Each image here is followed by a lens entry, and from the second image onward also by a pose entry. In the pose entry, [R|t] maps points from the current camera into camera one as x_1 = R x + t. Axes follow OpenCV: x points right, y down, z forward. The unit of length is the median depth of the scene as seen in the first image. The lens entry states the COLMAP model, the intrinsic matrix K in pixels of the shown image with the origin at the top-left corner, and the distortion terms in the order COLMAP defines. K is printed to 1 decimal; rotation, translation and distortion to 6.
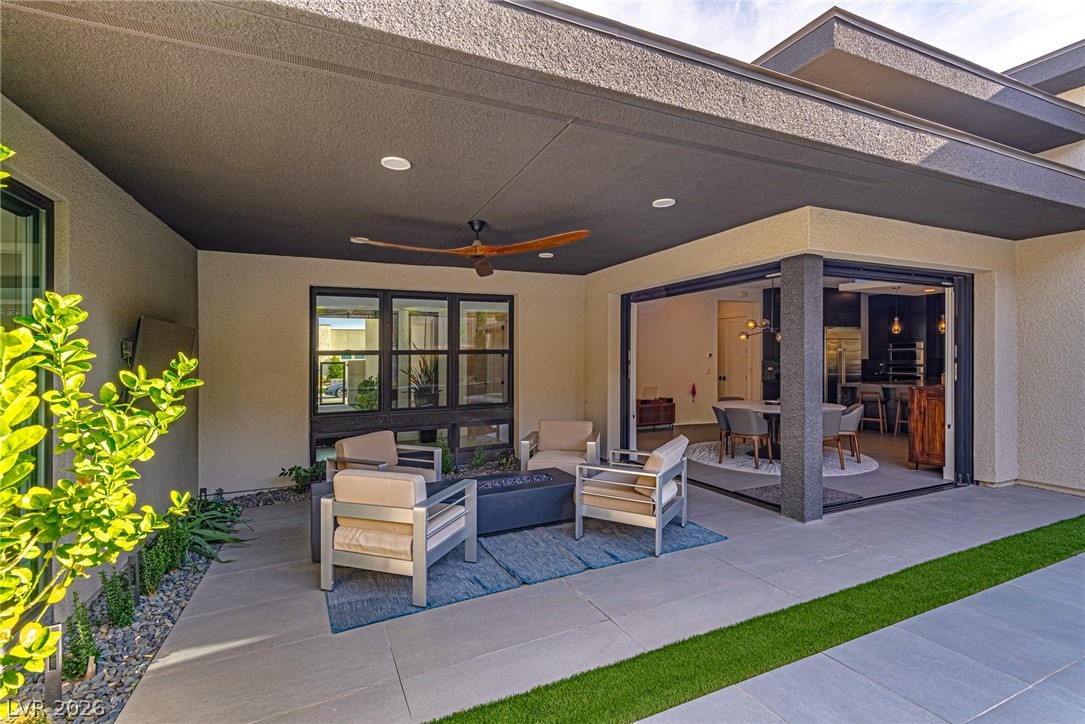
lens RADIAL K [[504.1, 0, 539.4], [0, 504.1, 361.2], [0, 0, 1]] dist [0.008477, -0.005975]
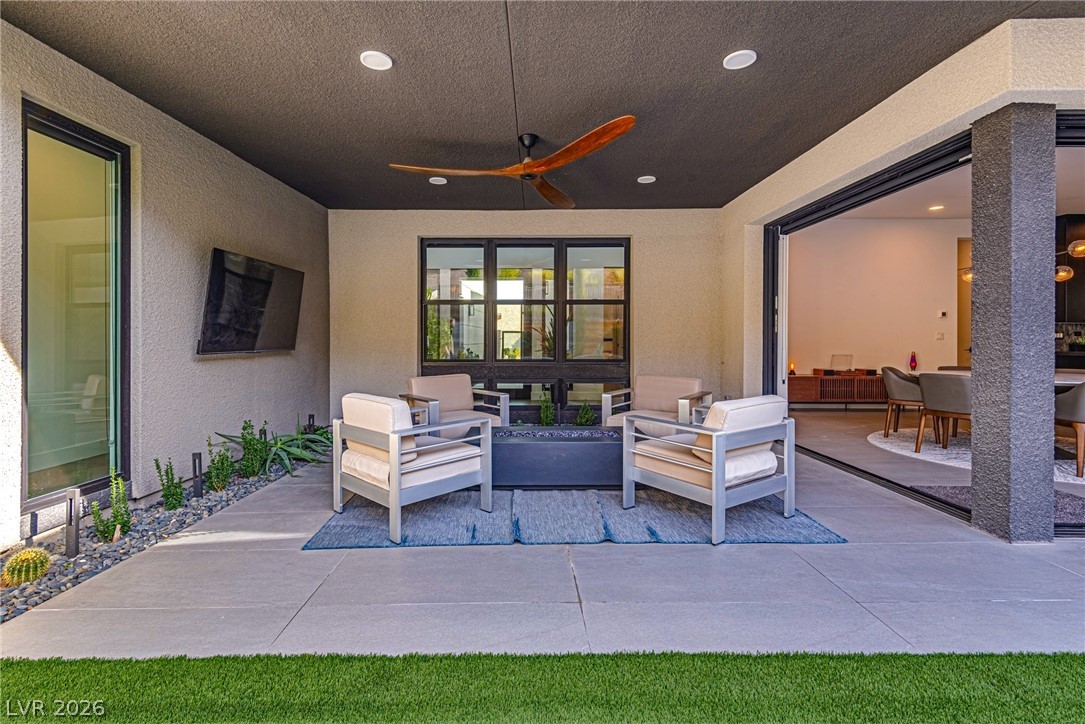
lens RADIAL K [[504.1, 0, 523.9], [0, 504.1, 341.9], [0, 0, 1]] dist [0.008477, -0.005975]
pose [[0.904852, 0.012776, -0.425535, 0.265554], [-0.013051, 0.999912, 0.002269, 0.087464], [0.425526, 0.003501, 0.904939, 0.201525]]
